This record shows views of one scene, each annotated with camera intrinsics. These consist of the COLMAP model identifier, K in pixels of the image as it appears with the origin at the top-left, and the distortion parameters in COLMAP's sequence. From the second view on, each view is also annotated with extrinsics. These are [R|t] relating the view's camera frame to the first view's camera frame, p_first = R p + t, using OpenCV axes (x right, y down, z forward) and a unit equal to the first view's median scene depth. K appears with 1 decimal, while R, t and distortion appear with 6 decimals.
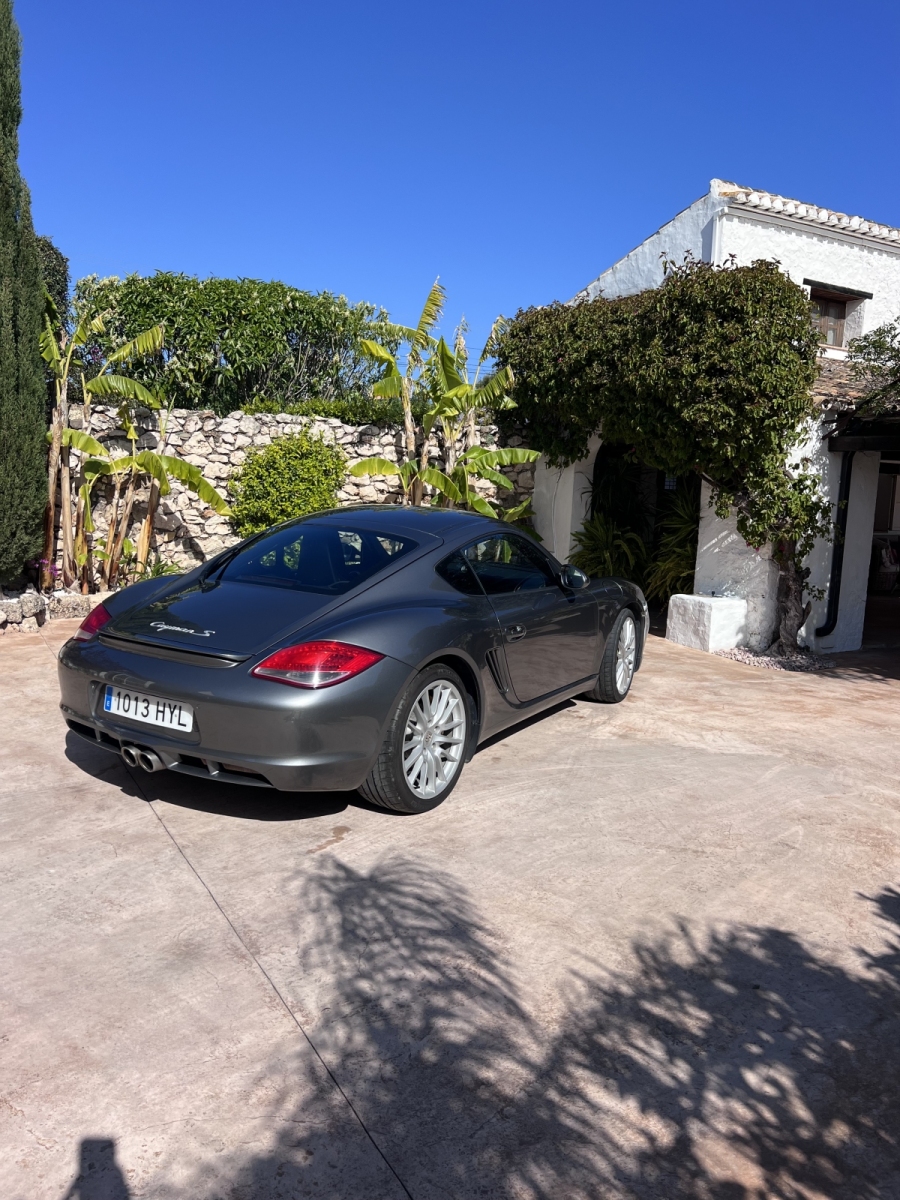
lens RADIAL K [[898.5, 0, 445.9], [0, 898.5, 617.8], [0, 0, 1]] dist [0.105576, -0.136558]
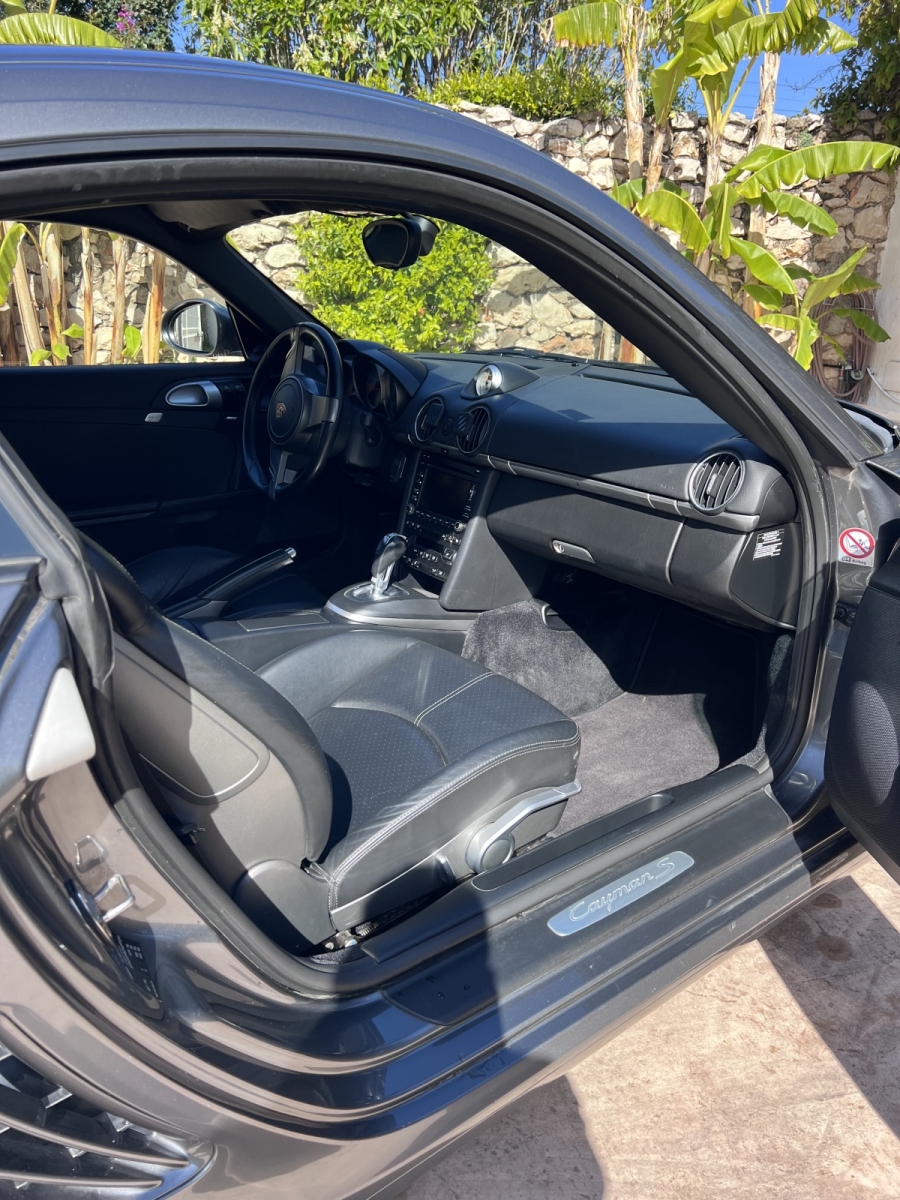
lens RADIAL K [[898.5, 0, 445.9], [0, 898.5, 617.8], [0, 0, 1]] dist [0.105576, -0.136558]
pose [[0.933385, 0.108497, -0.342082, 0.075315], [-0.042293, 0.979818, 0.195366, -0.021965], [0.356375, -0.167884, 0.919137, 0.431441]]
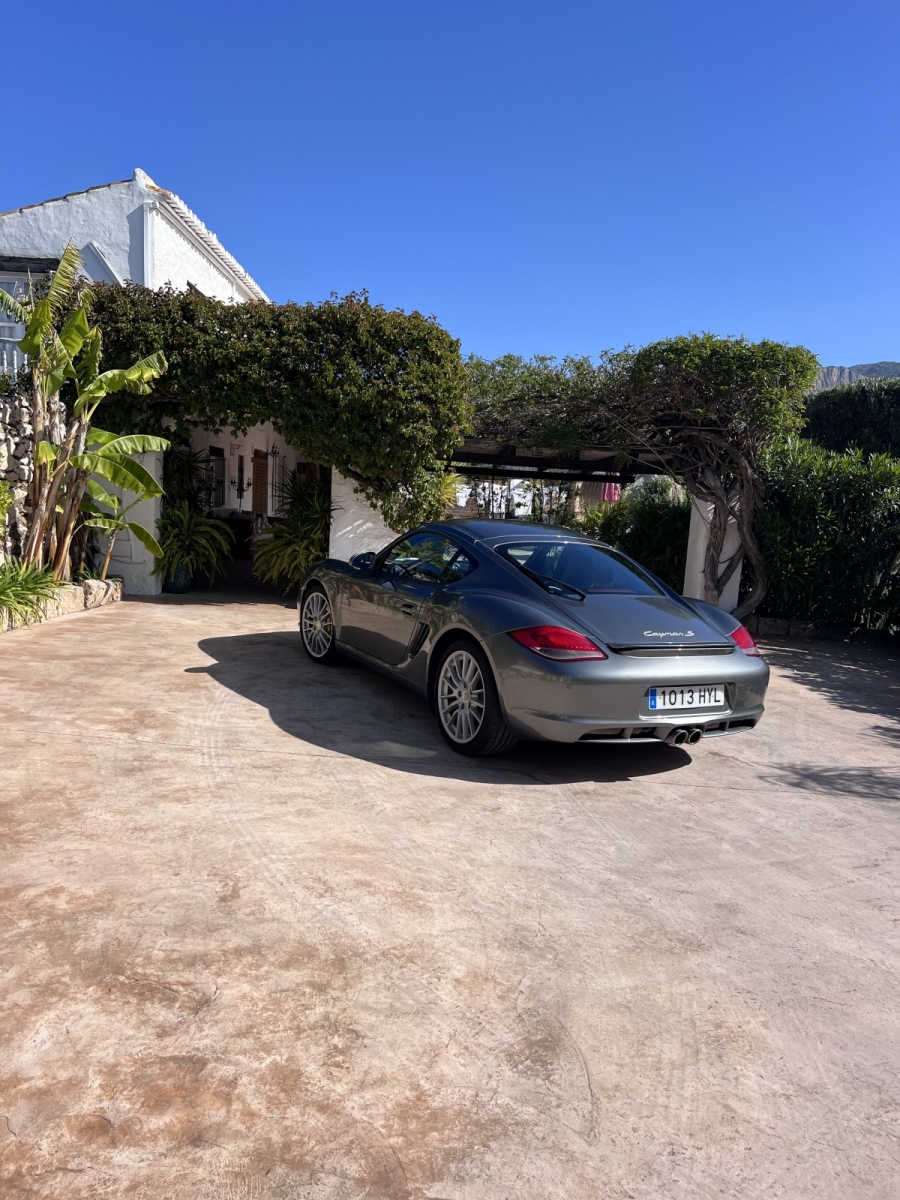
lens RADIAL K [[885.3, 0, 449.6], [0, 885.3, 649.1], [0, 0, 1]] dist [0.010096, -0.004944]
pose [[0.497915, -0.155350, 0.853198, -0.616139], [0.081194, 0.987854, 0.132484, -0.064354], [-0.863416, 0.003309, 0.504481, 0.257210]]
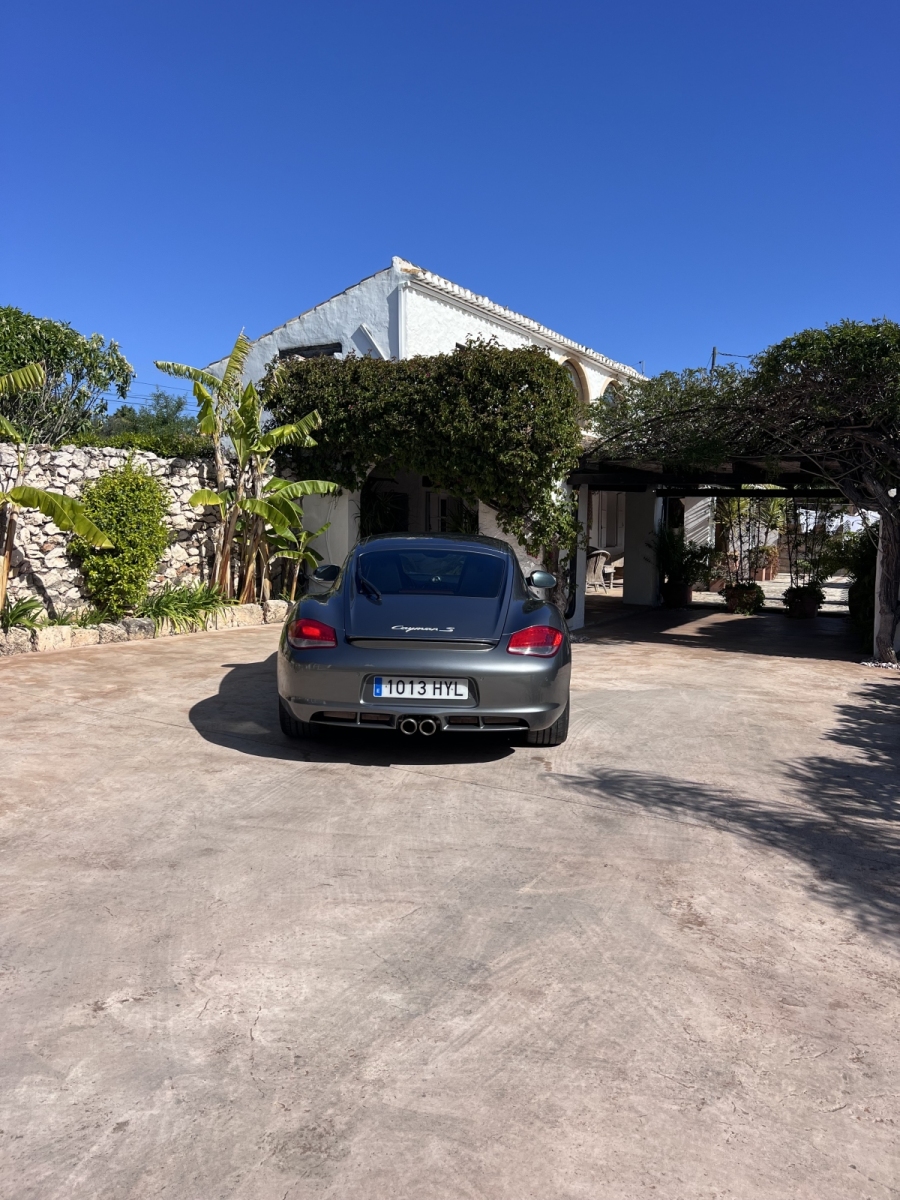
lens RADIAL K [[898.5, 0, 445.9], [0, 898.5, 617.8], [0, 0, 1]] dist [0.105576, -0.136558]
pose [[0.863734, -0.080536, 0.497471, -0.376097], [0.090599, 0.995880, 0.003920, -0.002848], [-0.495737, 0.041684, 0.867472, -0.074493]]
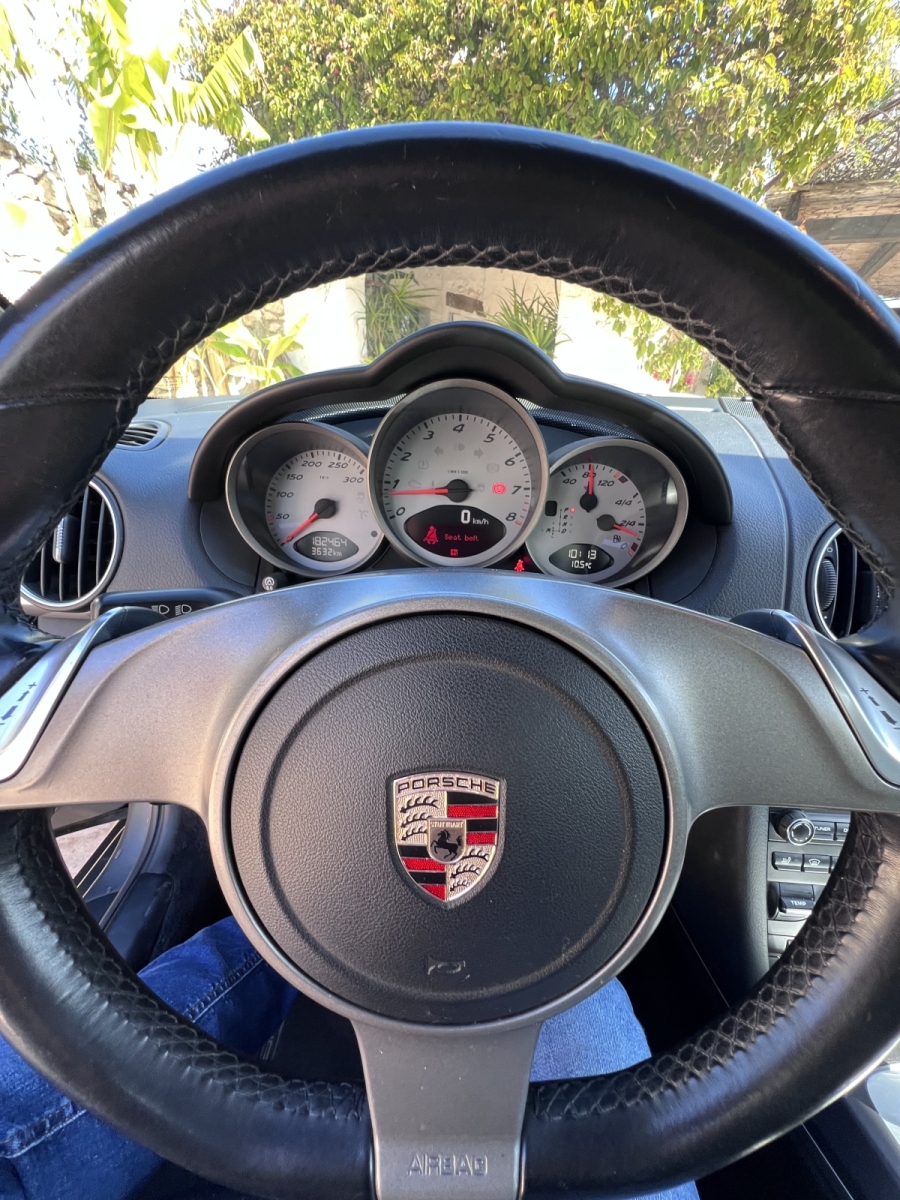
lens RADIAL K [[481.4, 0, 450.0], [0, 481.4, 600.0], [0, 0, 1]] dist [-0.000786, 0.000109]
pose [[0.856443, -0.223470, 0.465368, -0.037554], [0.071437, 0.944082, 0.321878, -0.037311], [-0.511276, -0.242425, 0.824516, 0.602603]]
